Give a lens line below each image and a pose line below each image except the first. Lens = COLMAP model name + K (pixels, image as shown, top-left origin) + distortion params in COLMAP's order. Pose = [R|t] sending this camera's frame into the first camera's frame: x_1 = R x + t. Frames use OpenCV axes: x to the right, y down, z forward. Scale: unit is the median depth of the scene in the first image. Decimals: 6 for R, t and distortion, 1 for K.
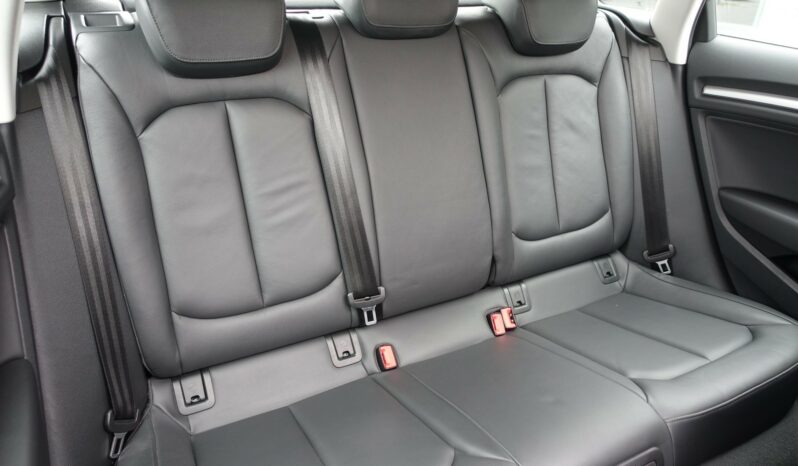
lens RADIAL K [[545.2, 0, 399.0], [0, 545.2, 233.0], [0, 0, 1]] dist [-0.004827, -0.002382]
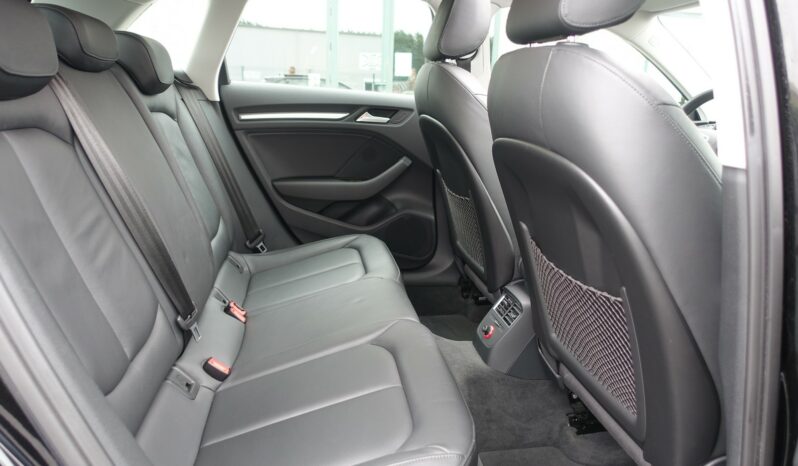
lens RADIAL K [[545.2, 0, 399.0], [0, 545.2, 233.0], [0, 0, 1]] dist [-0.004827, -0.002382]
pose [[0.316507, -0.247262, 0.915798, -0.655771], [0.401535, 0.909594, 0.106813, 0.023519], [-0.859414, 0.333918, 0.387177, 0.200469]]
